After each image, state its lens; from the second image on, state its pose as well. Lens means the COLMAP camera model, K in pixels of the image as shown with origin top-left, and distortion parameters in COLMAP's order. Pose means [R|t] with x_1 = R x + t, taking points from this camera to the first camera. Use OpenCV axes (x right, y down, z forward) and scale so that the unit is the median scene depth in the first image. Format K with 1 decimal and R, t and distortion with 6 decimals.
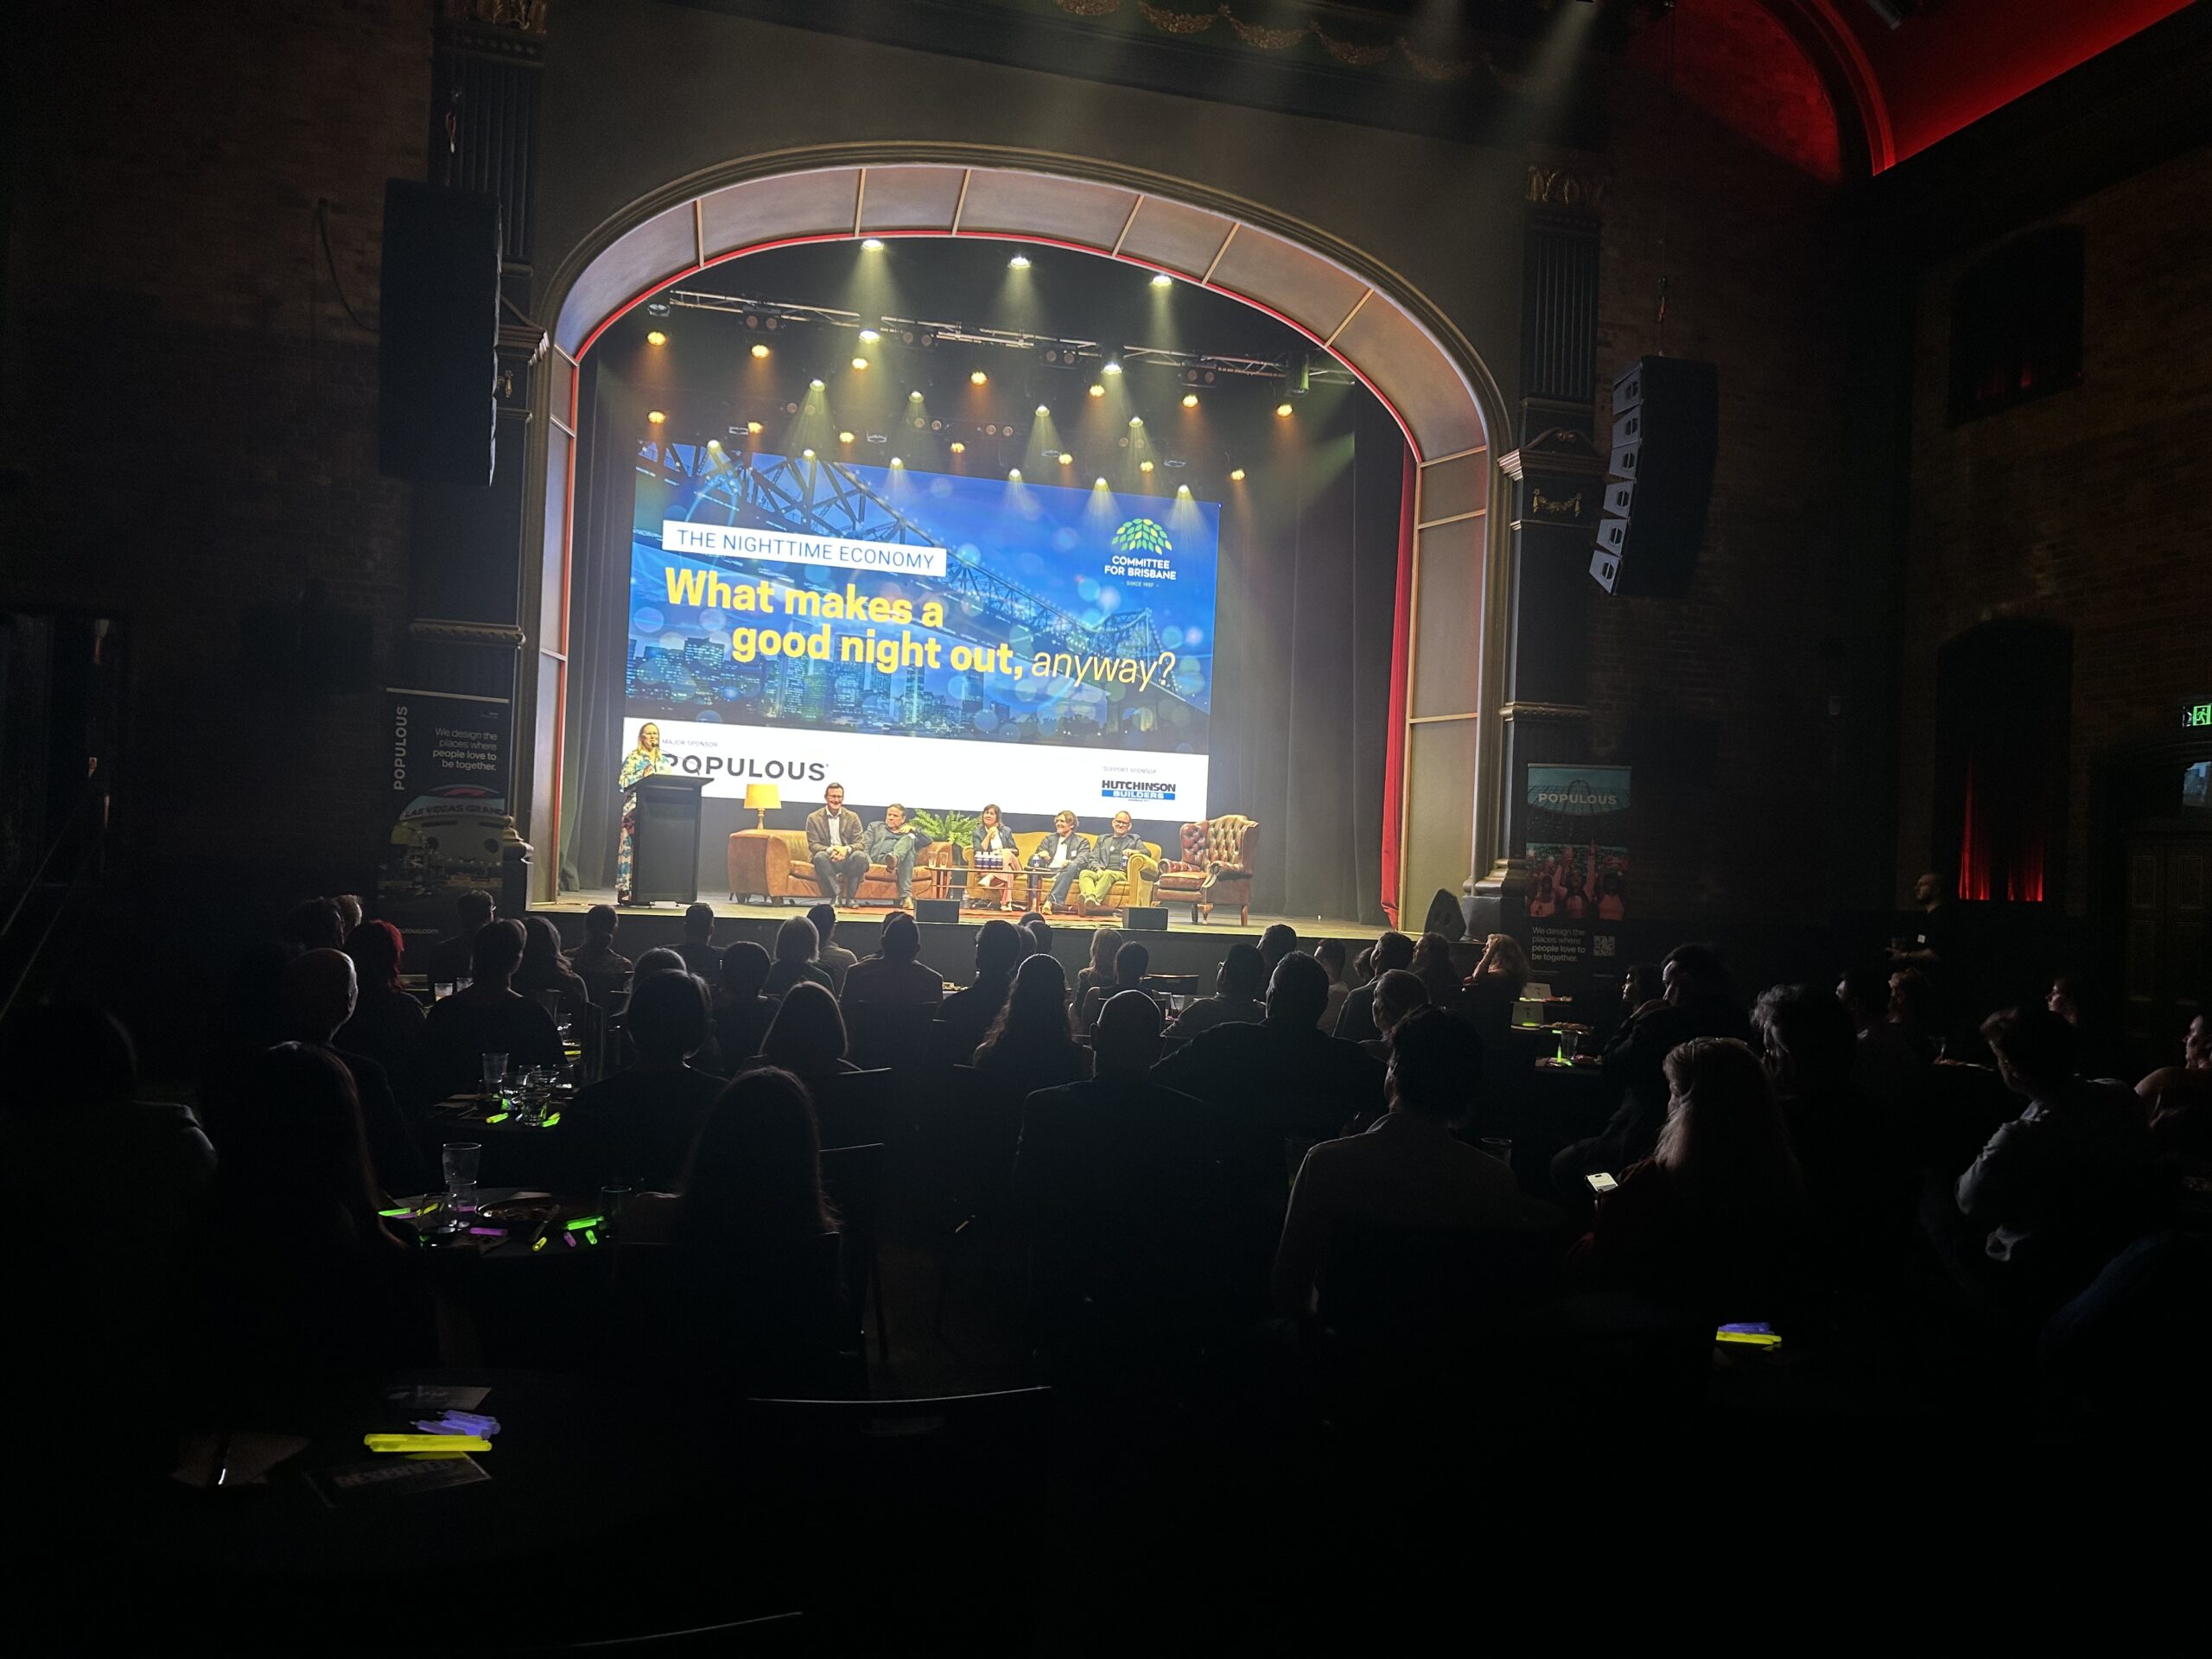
lens RADIAL K [[1653.7, 0, 1106.0], [0, 1653.7, 829.5], [0, 0, 1]] dist [0.001721, -0.007264]
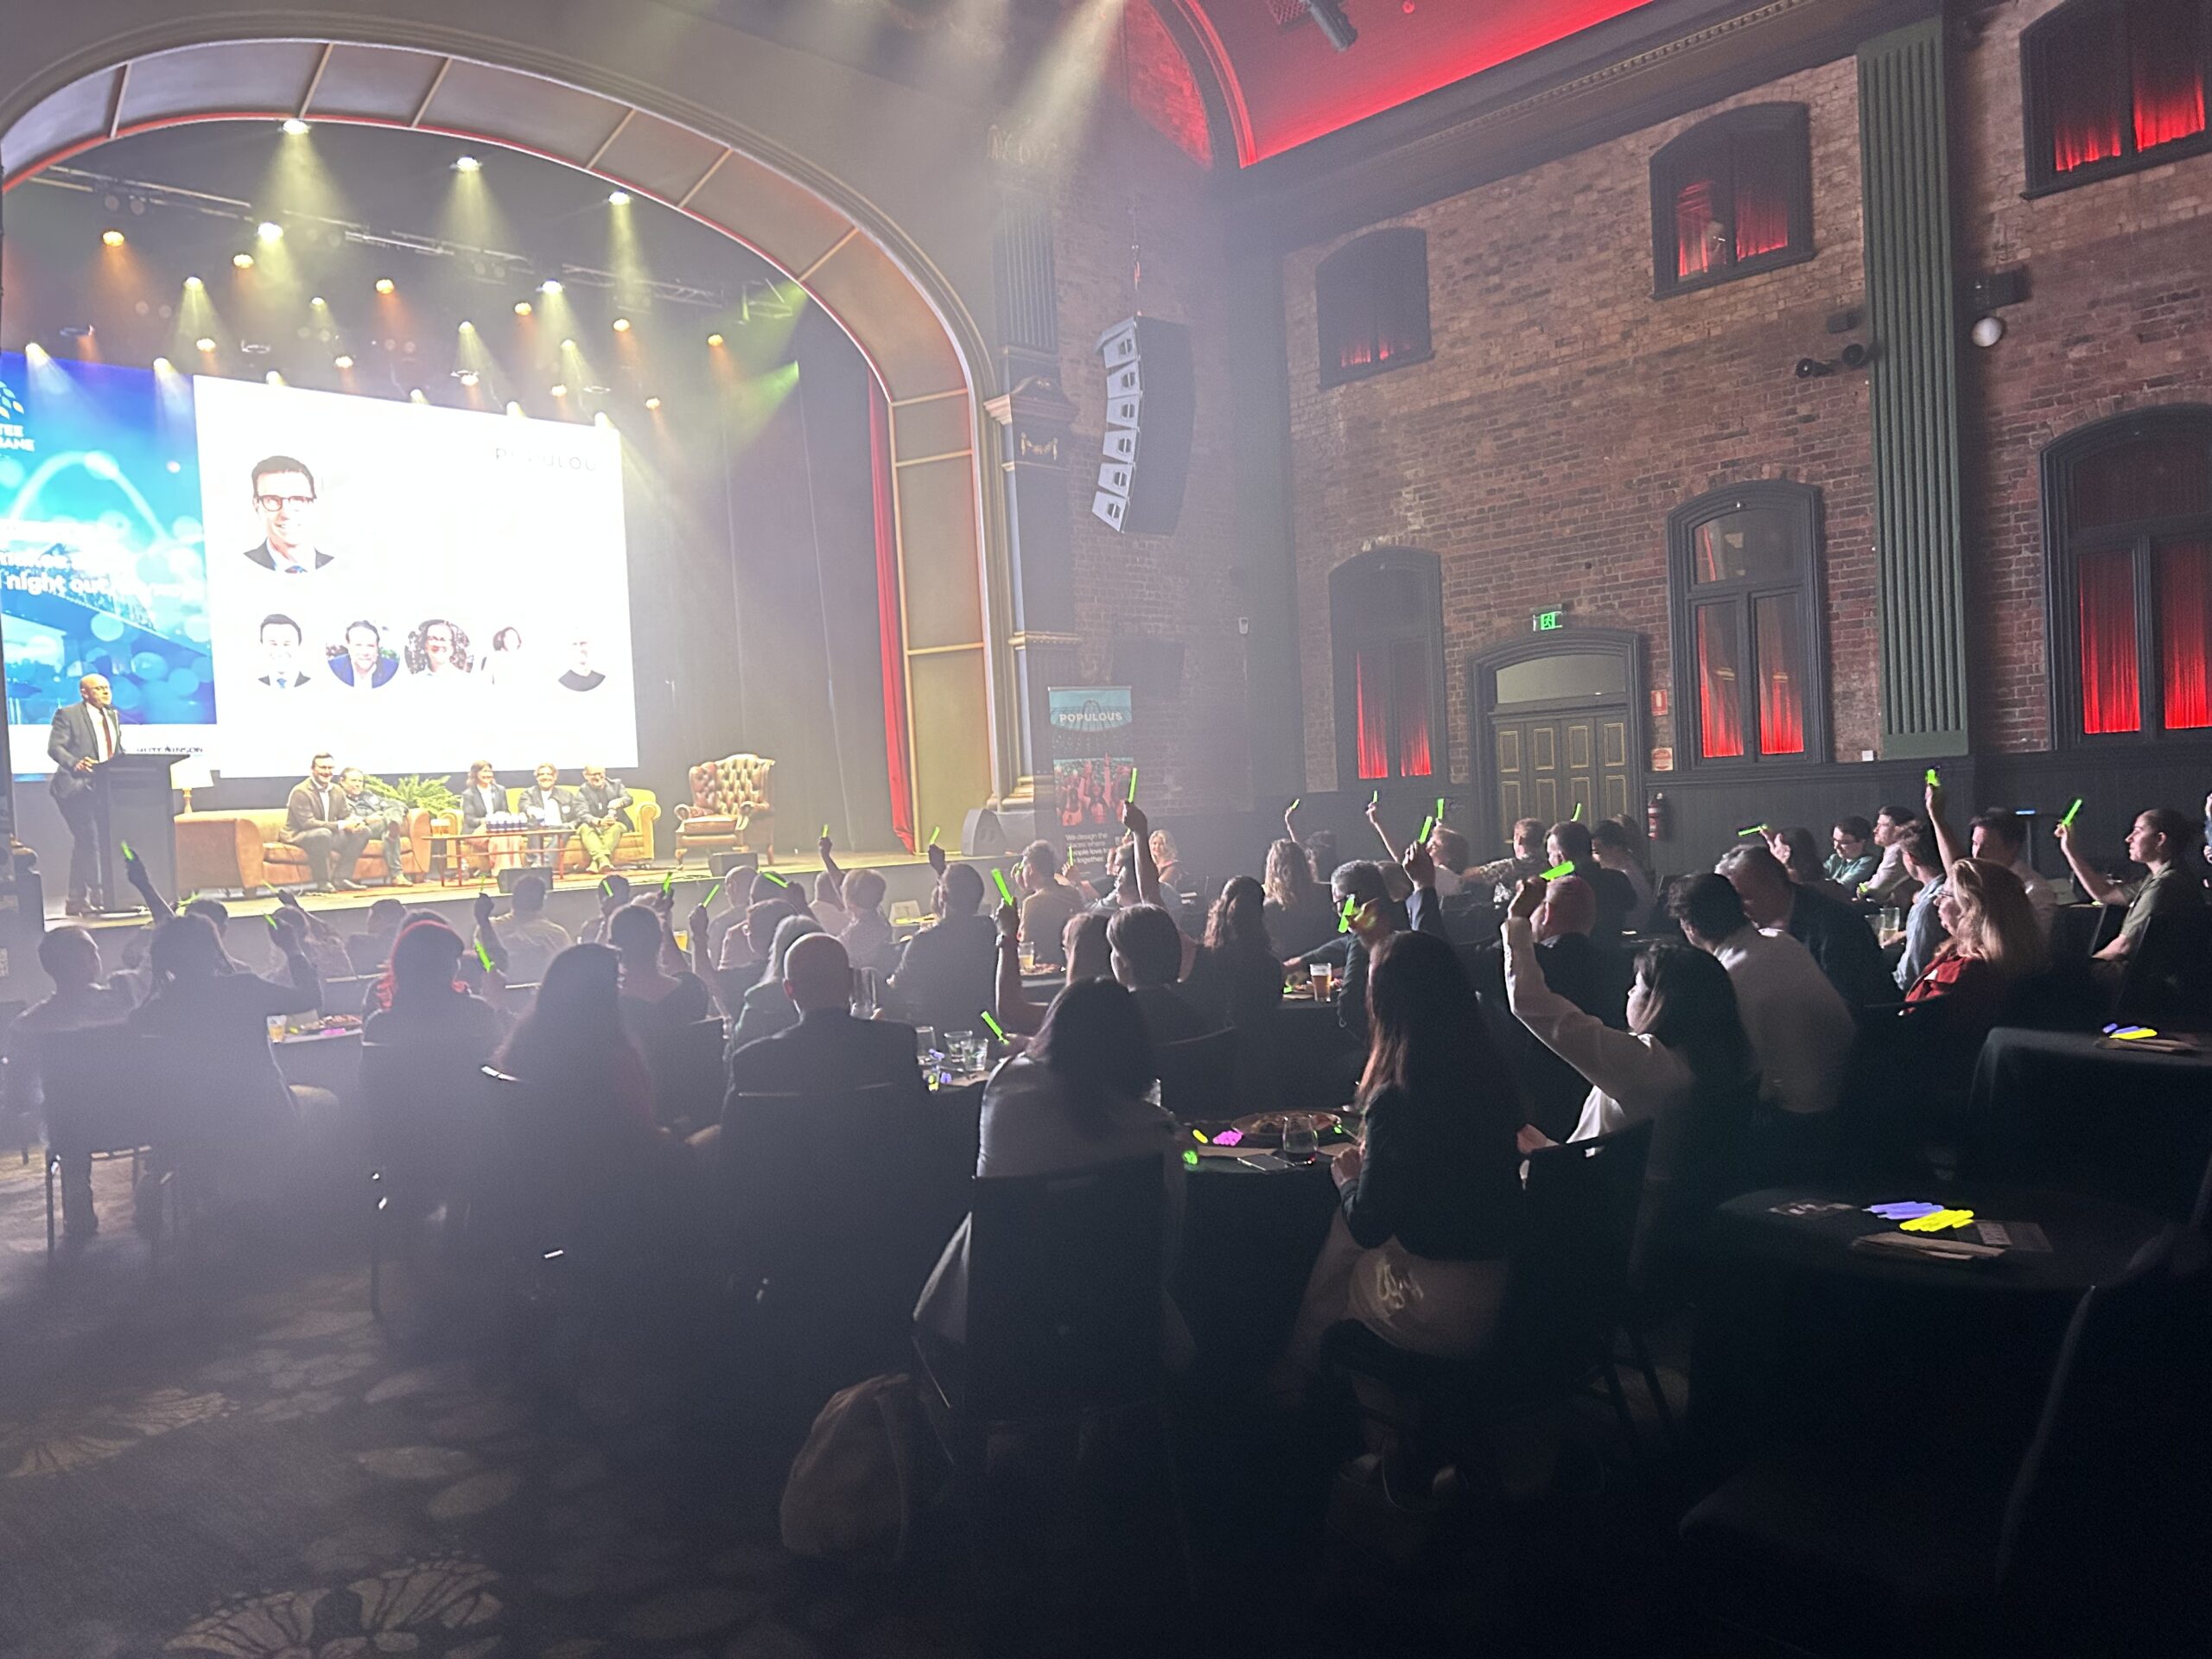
lens RADIAL K [[1656.5, 0, 1106.0], [0, 1656.5, 829.5], [0, 0, 1]] dist [0.047669, -0.080880]
pose [[0.861190, -0.095518, 0.499227, -0.263672], [0.073847, 0.995275, 0.063039, -0.012327], [-0.502890, -0.017423, 0.864175, 0.029434]]
